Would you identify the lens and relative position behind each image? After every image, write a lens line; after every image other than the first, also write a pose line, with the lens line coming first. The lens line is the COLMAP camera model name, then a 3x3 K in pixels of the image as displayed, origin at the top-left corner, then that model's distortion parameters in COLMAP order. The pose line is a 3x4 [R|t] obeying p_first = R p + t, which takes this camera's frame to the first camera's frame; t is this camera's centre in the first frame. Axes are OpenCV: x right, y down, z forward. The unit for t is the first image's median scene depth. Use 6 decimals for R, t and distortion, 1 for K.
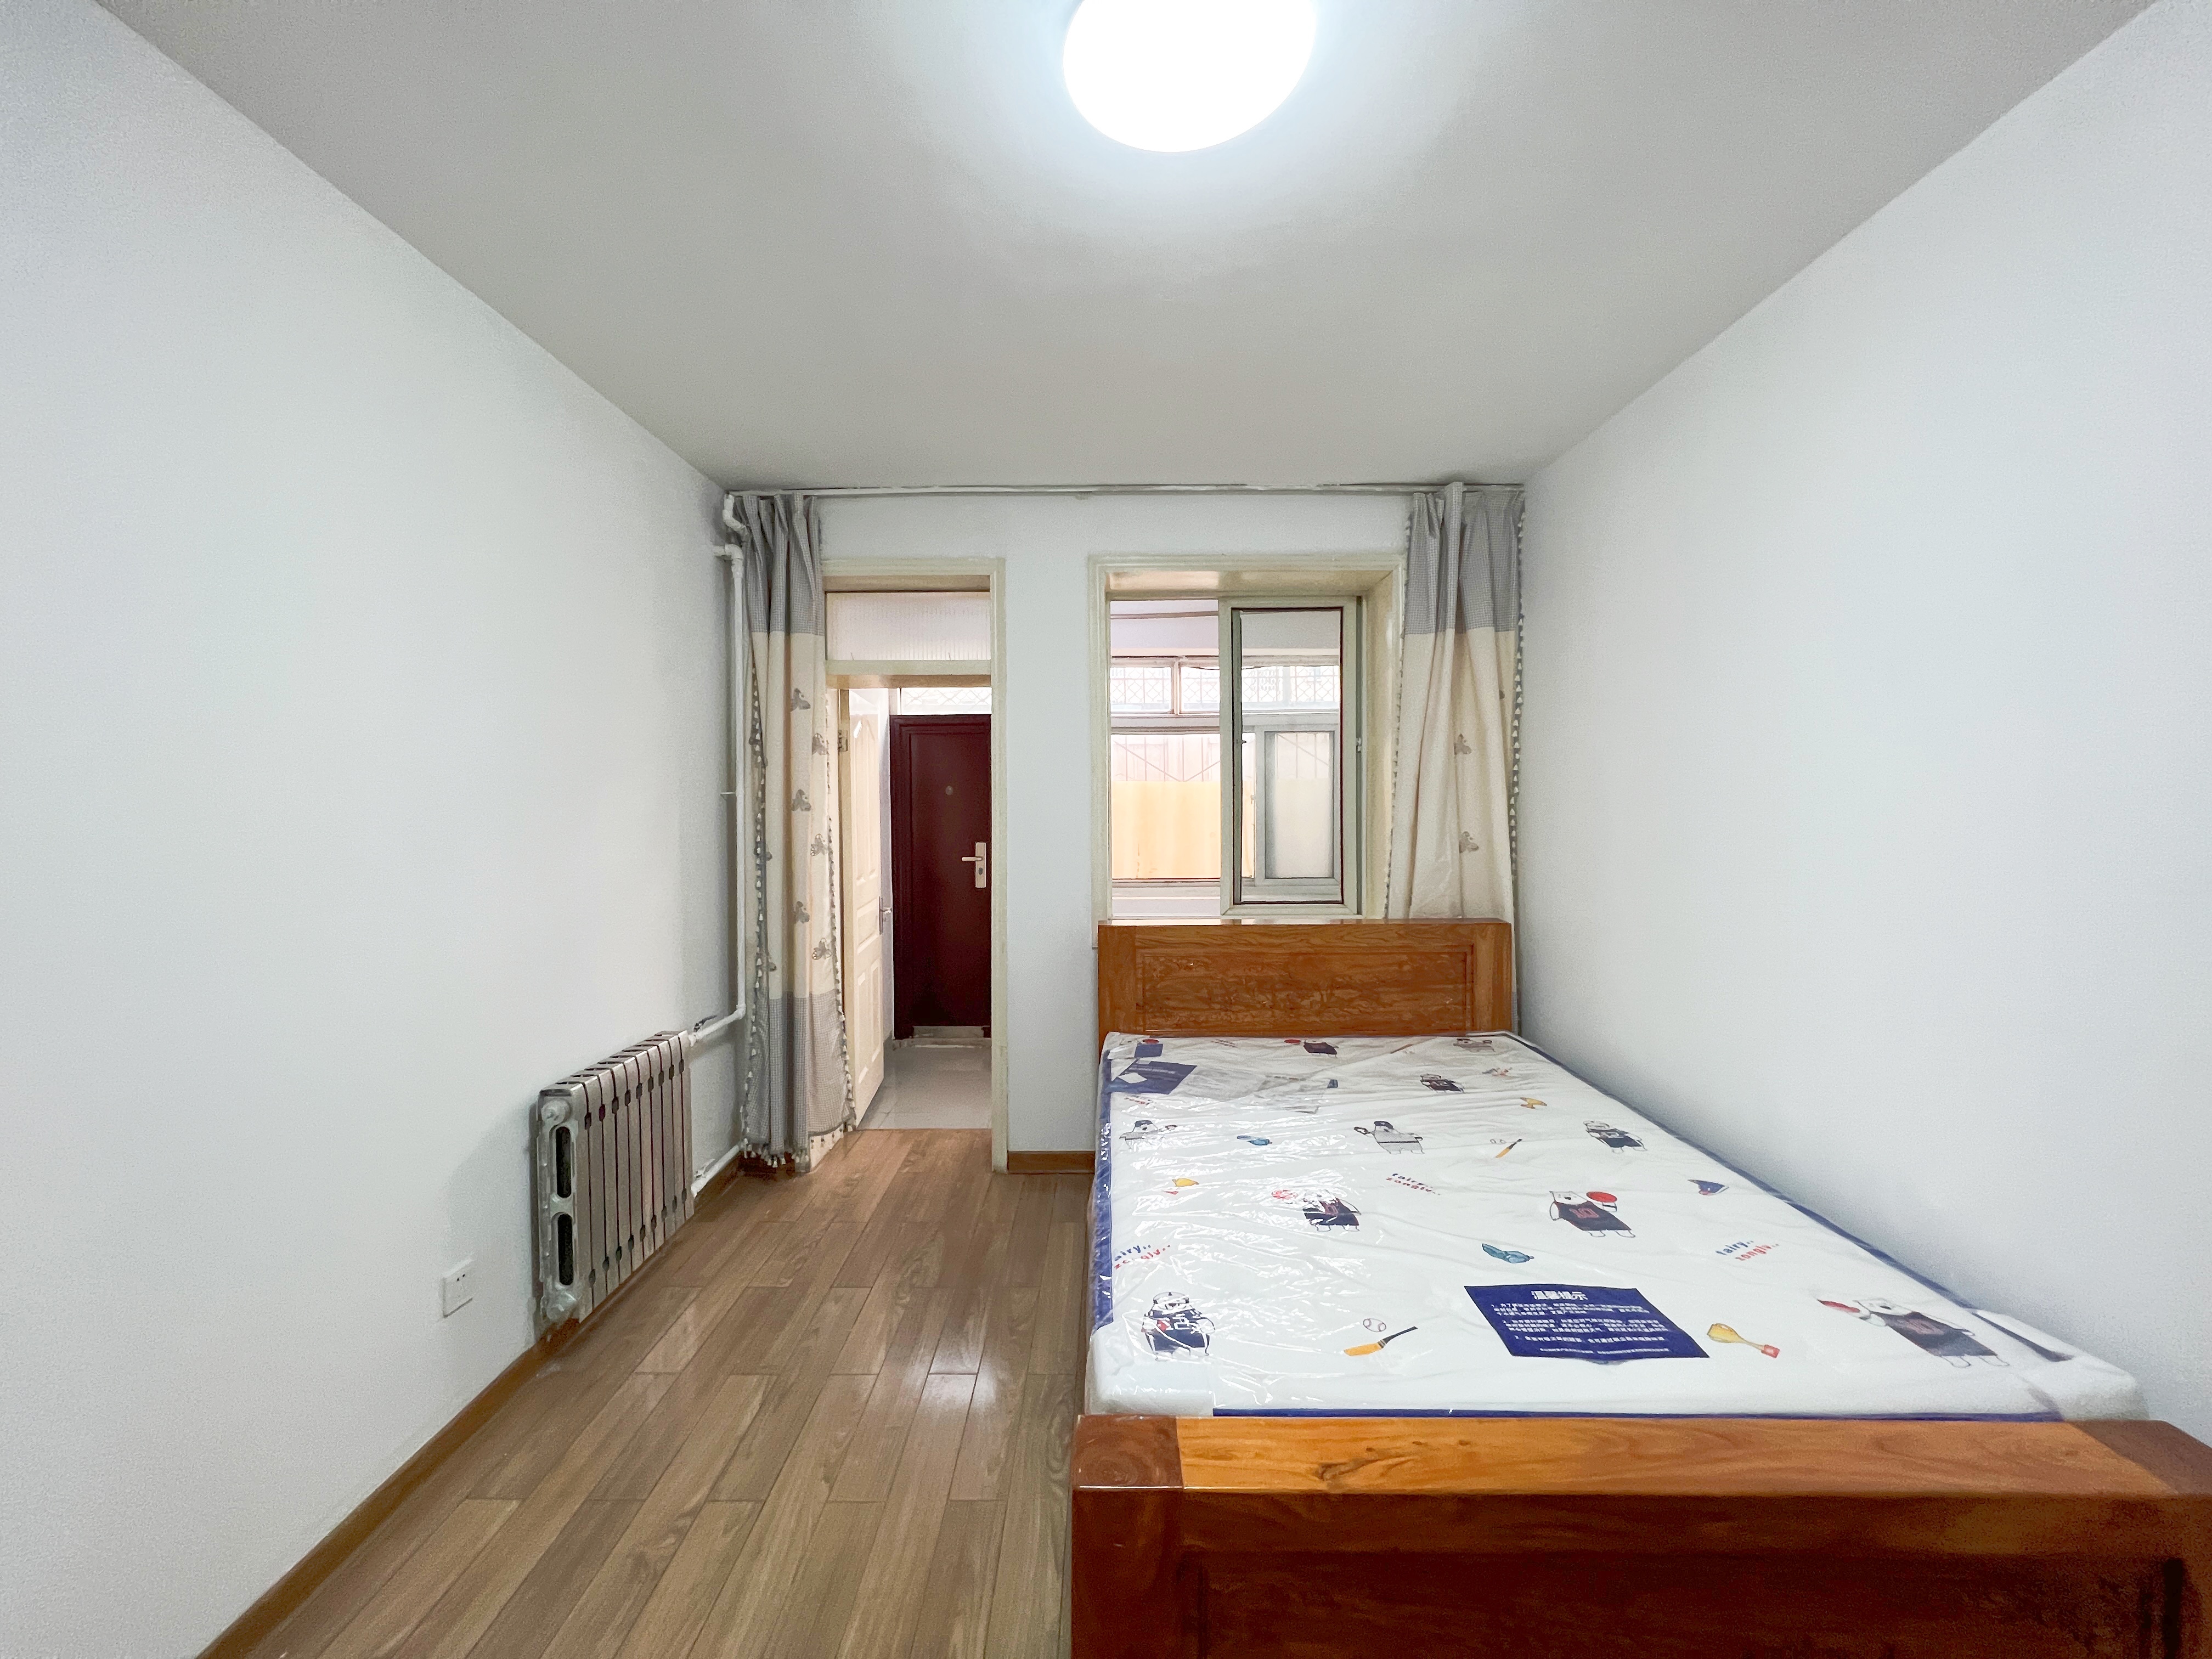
lens RADIAL K [[890.7, 0, 1107.8], [0, 890.7, 827.0], [0, 0, 1]] dist [-0.000239, 0.000499]
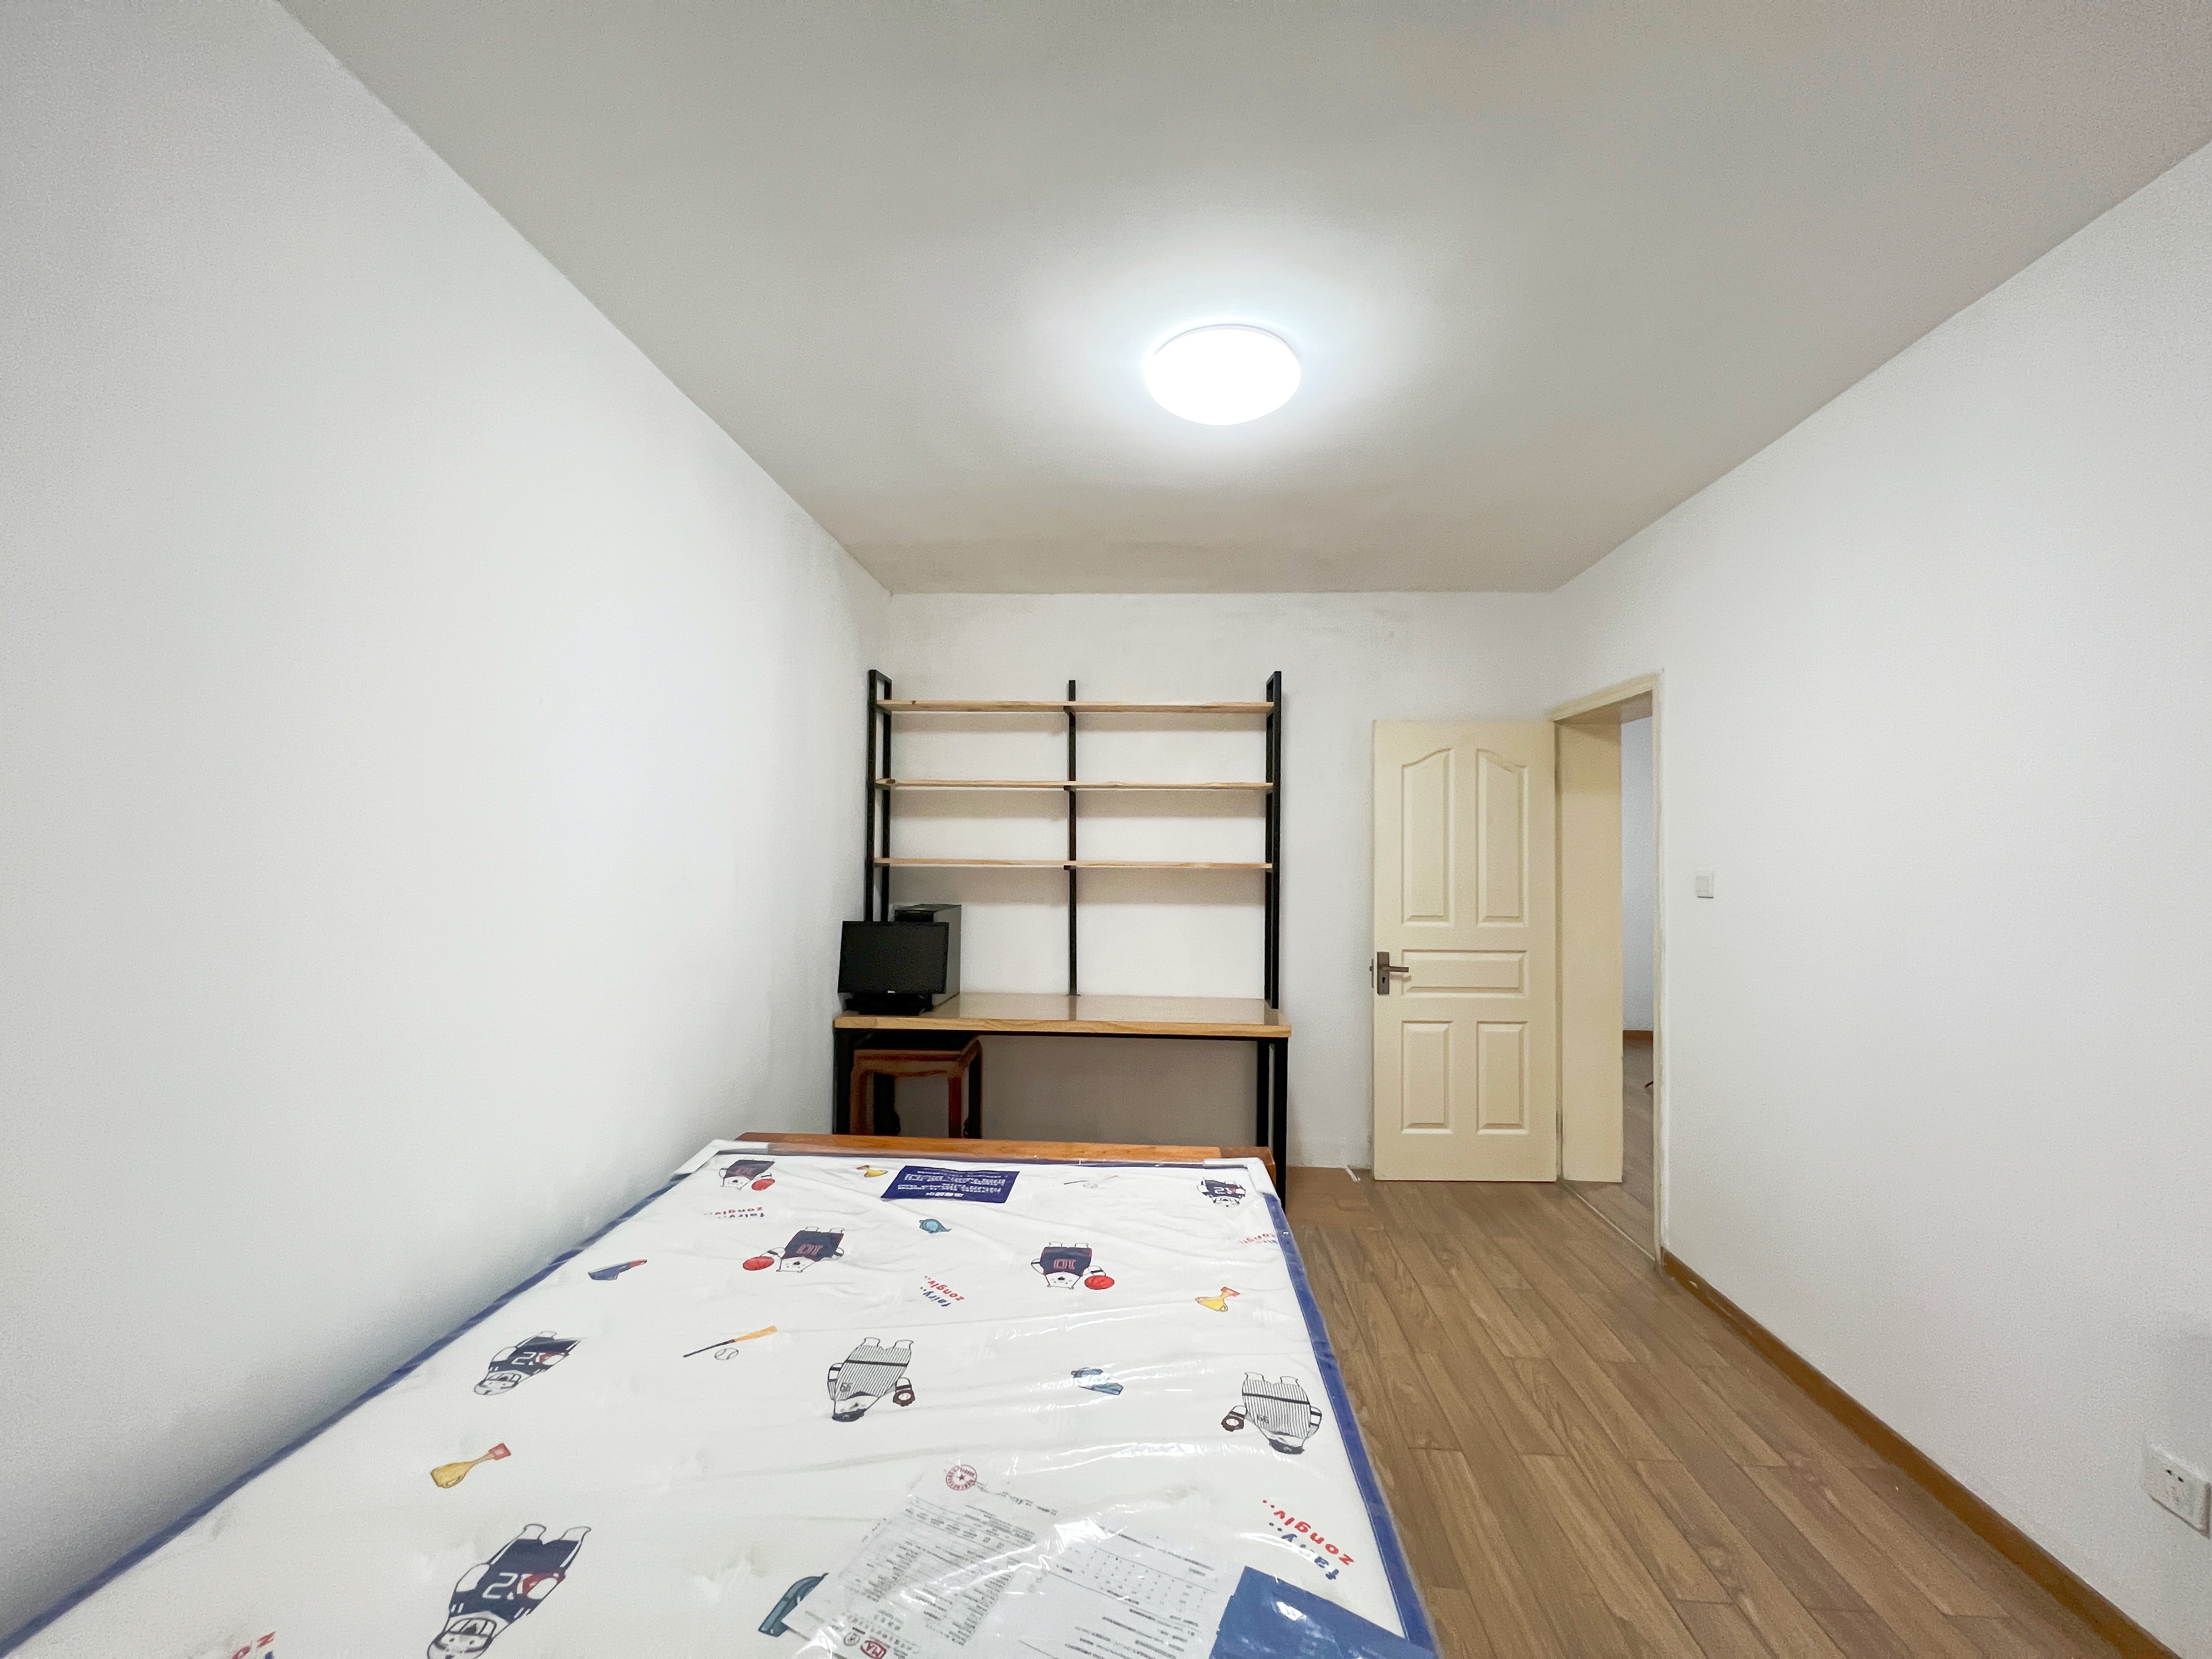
lens RADIAL K [[890.7, 0, 1101.9], [0, 890.7, 827.4], [0, 0, 1]] dist [-0.000239, 0.000499]
pose [[-0.998385, -0.008277, 0.056208, 0.163435], [-0.007927, 0.999948, 0.006443, -0.047595], [-0.056259, 0.005987, -0.998398, 2.038959]]
